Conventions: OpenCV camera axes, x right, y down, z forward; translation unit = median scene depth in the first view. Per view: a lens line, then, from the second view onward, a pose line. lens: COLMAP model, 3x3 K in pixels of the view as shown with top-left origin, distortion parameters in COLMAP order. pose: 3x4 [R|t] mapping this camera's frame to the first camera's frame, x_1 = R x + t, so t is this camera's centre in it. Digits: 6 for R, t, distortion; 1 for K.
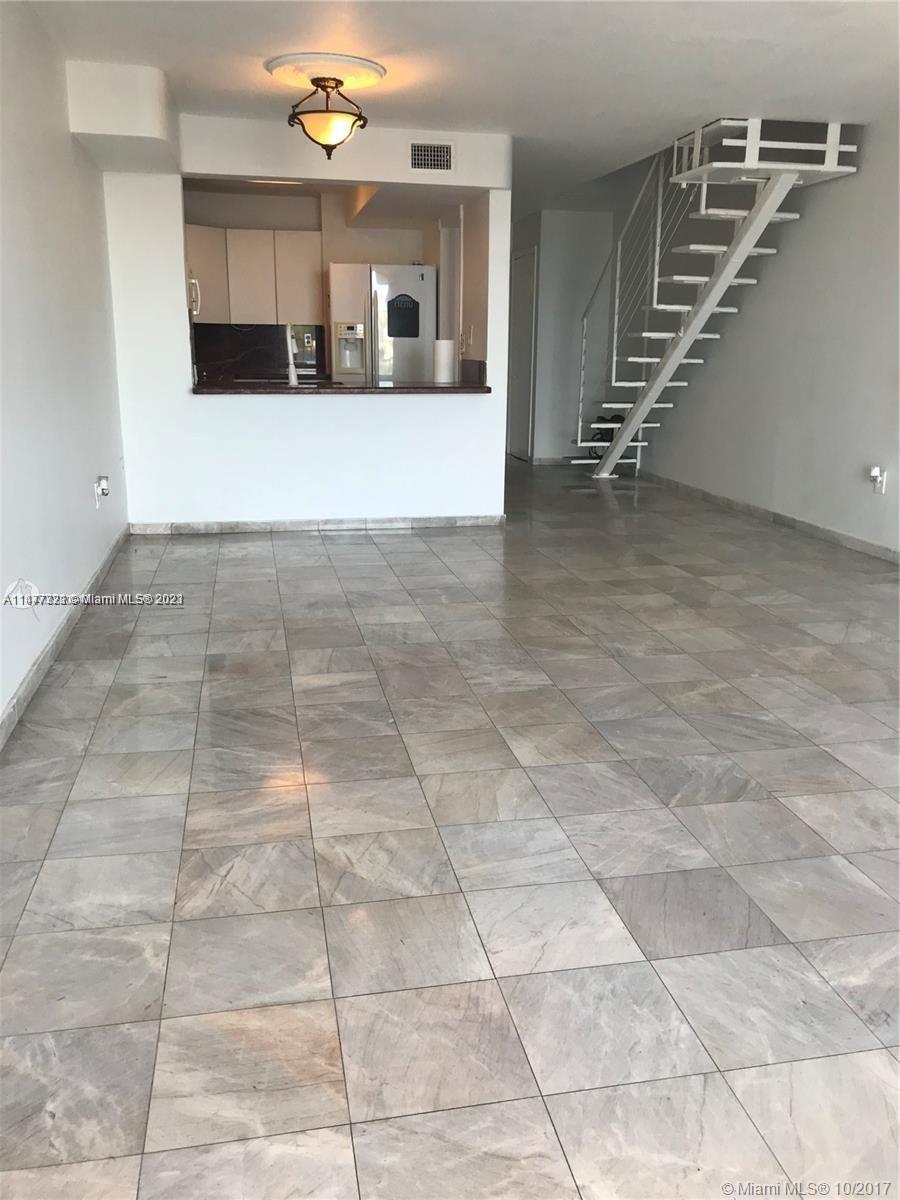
lens RADIAL K [[994.5, 0, 450.0], [0, 994.5, 600.0], [0, 0, 1]] dist [-0.001582, -0.001161]
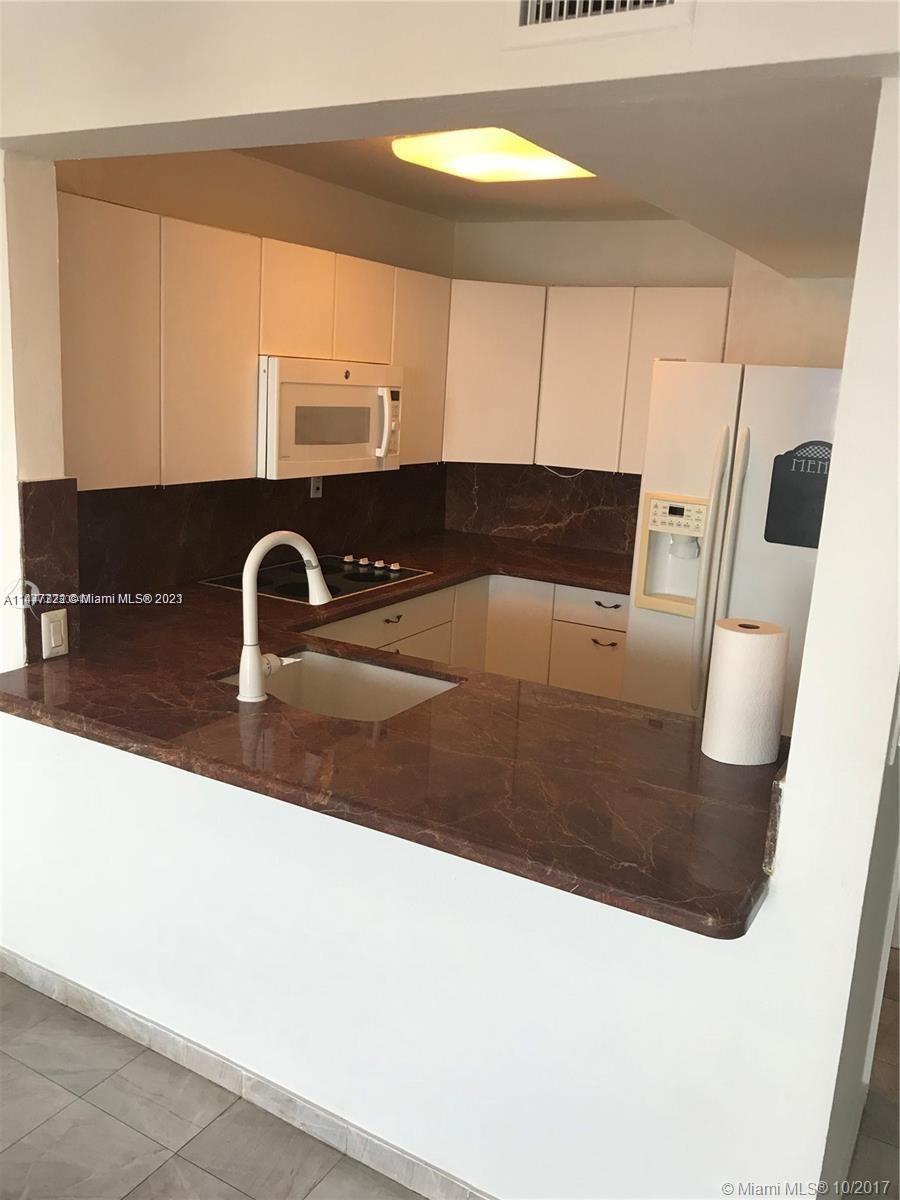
lens RADIAL K [[994.5, 0, 450.0], [0, 994.5, 600.0], [0, 0, 1]] dist [-0.001582, -0.001161]
pose [[0.756097, 0.174805, -0.630683, 0.099422], [-0.215184, 0.976491, 0.012678, -0.221145], [0.618072, 0.126128, 0.775937, 0.618365]]
